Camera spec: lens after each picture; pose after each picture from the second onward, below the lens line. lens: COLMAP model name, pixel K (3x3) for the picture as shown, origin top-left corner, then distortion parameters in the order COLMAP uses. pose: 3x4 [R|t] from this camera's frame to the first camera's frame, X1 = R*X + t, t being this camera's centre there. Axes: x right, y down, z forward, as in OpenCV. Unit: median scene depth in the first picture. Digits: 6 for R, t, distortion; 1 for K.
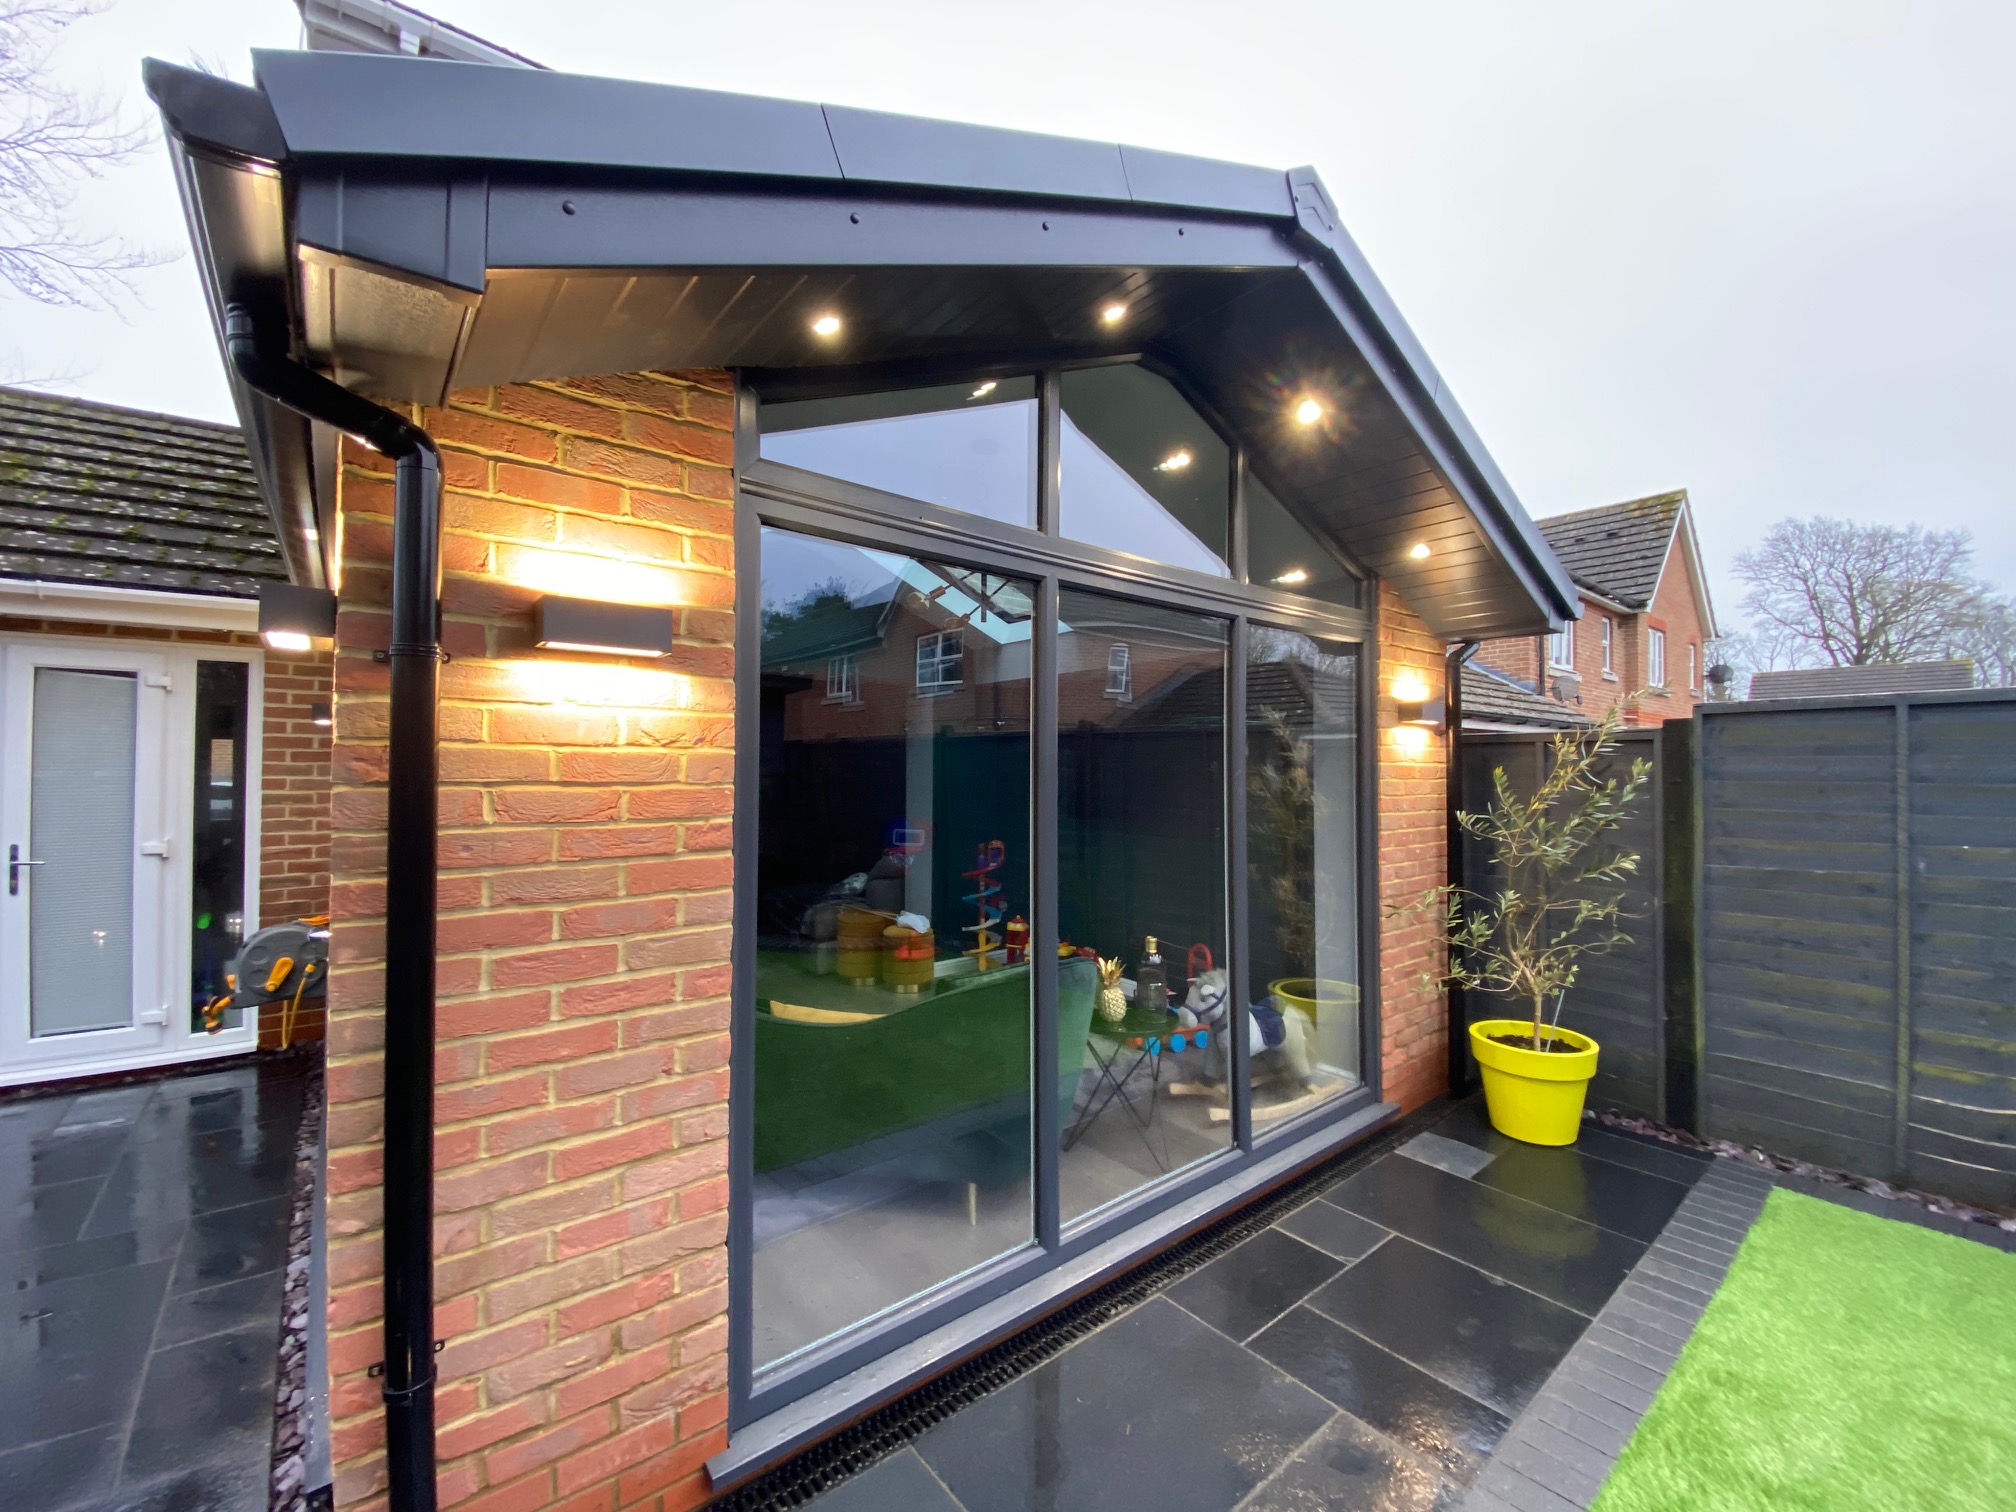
lens RADIAL K [[817.2, 0, 998.8], [0, 817.2, 750.6], [0, 0, 1]] dist [0.022527, -0.022680]
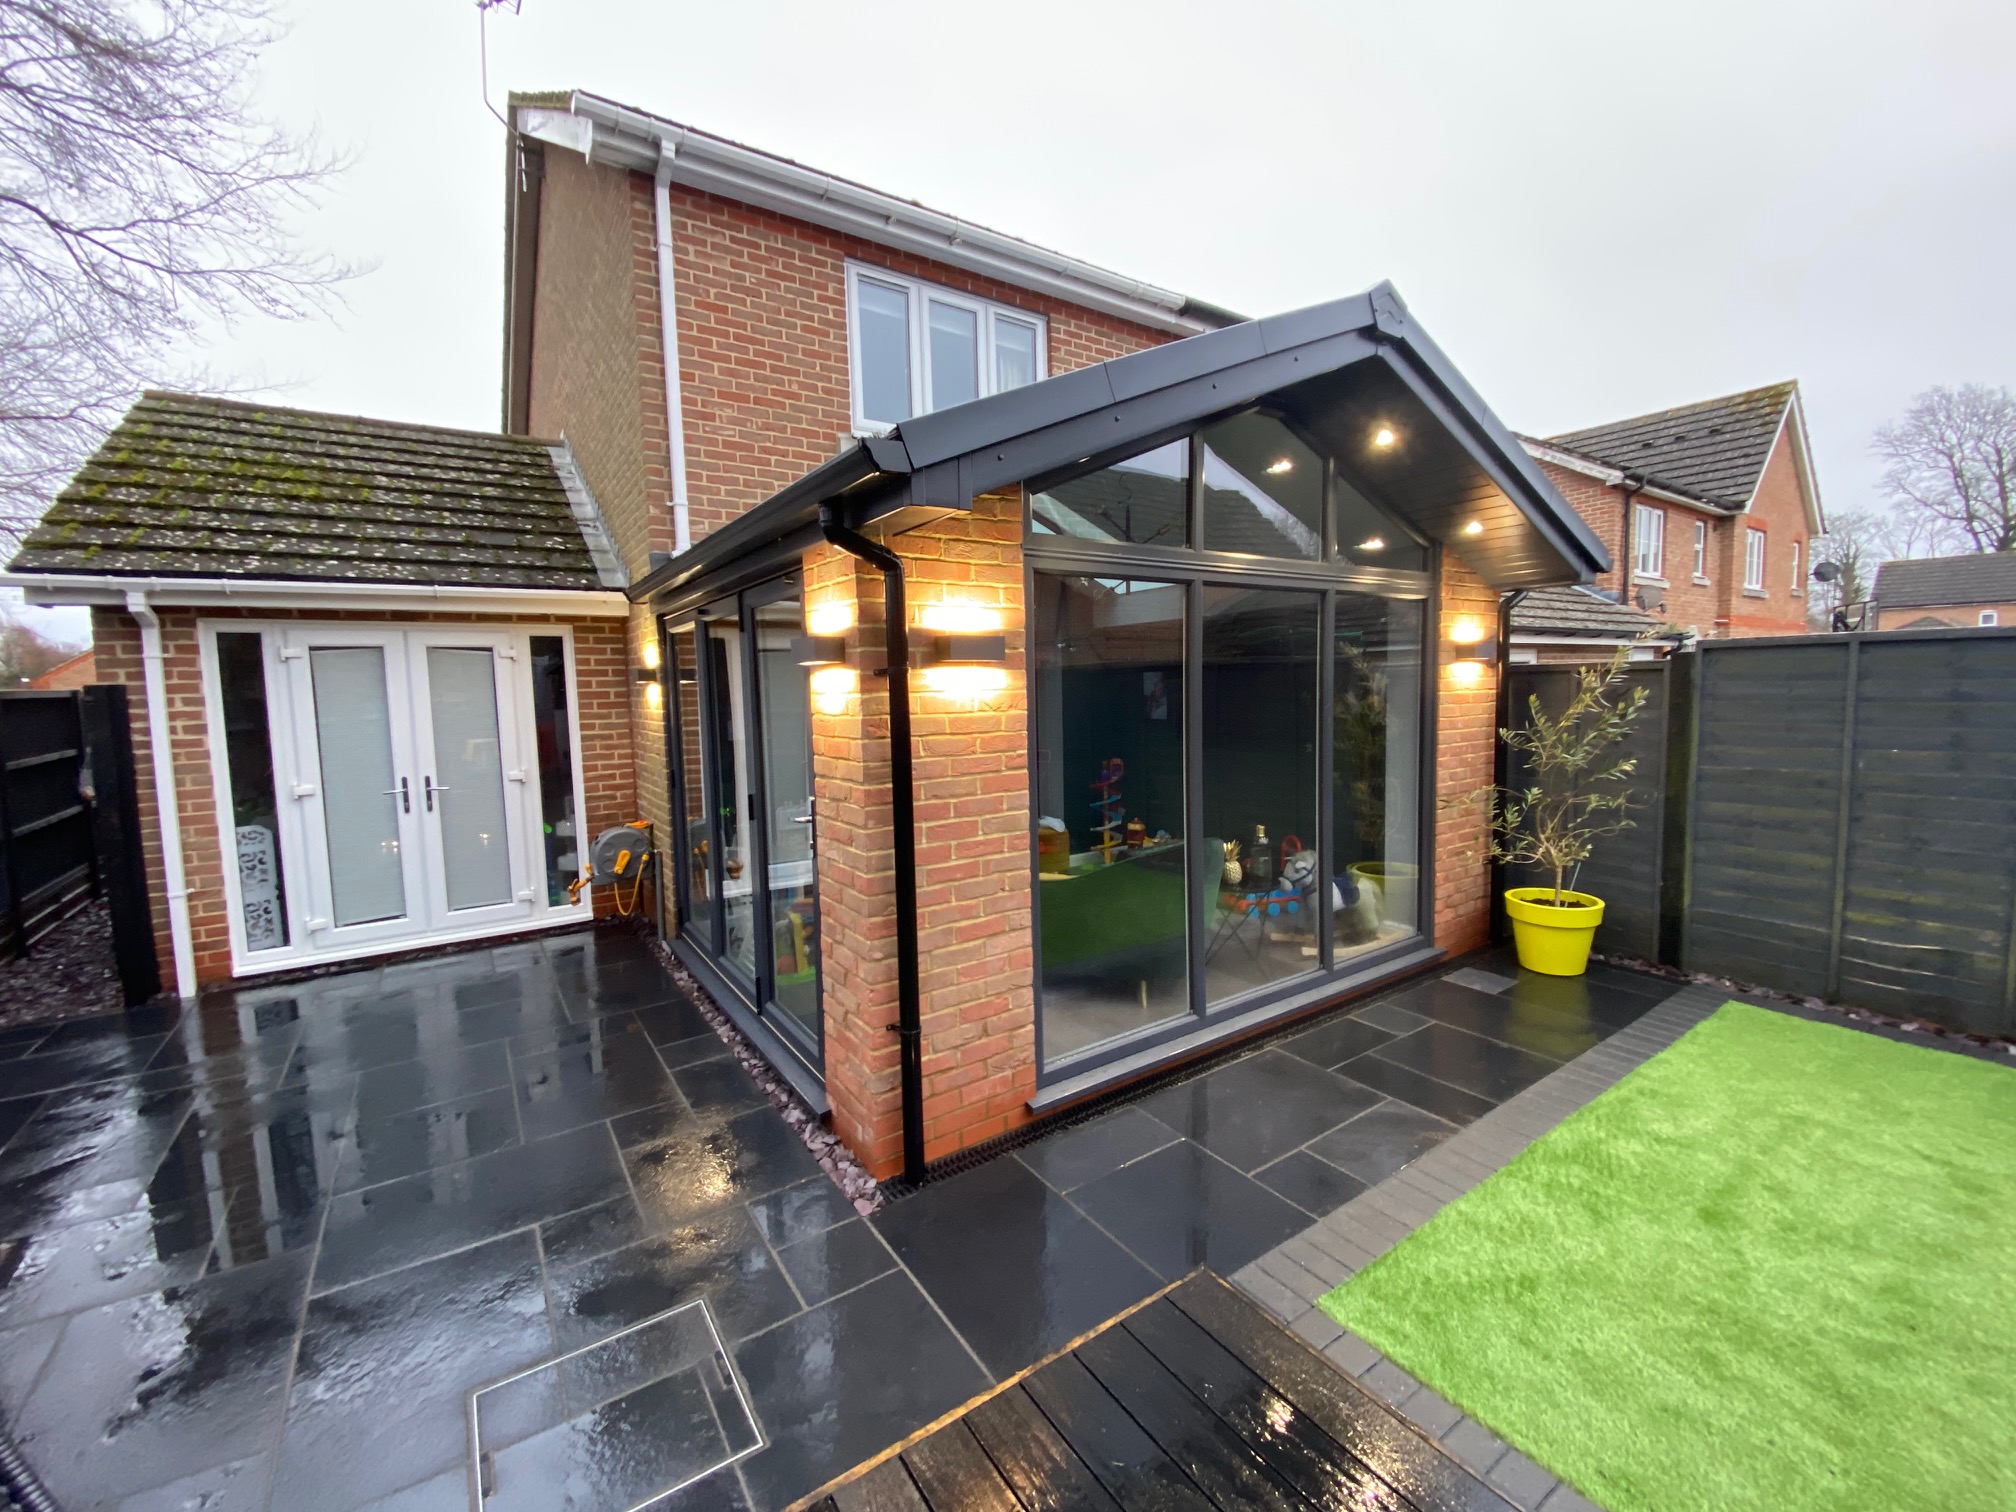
lens RADIAL K [[817.2, 0, 998.8], [0, 817.2, 750.6], [0, 0, 1]] dist [0.022527, -0.022680]
pose [[0.996103, -0.020153, -0.085863, -0.121680], [0.028854, 0.994434, 0.101333, -0.047283], [0.083343, -0.103415, 0.991140, -0.364226]]
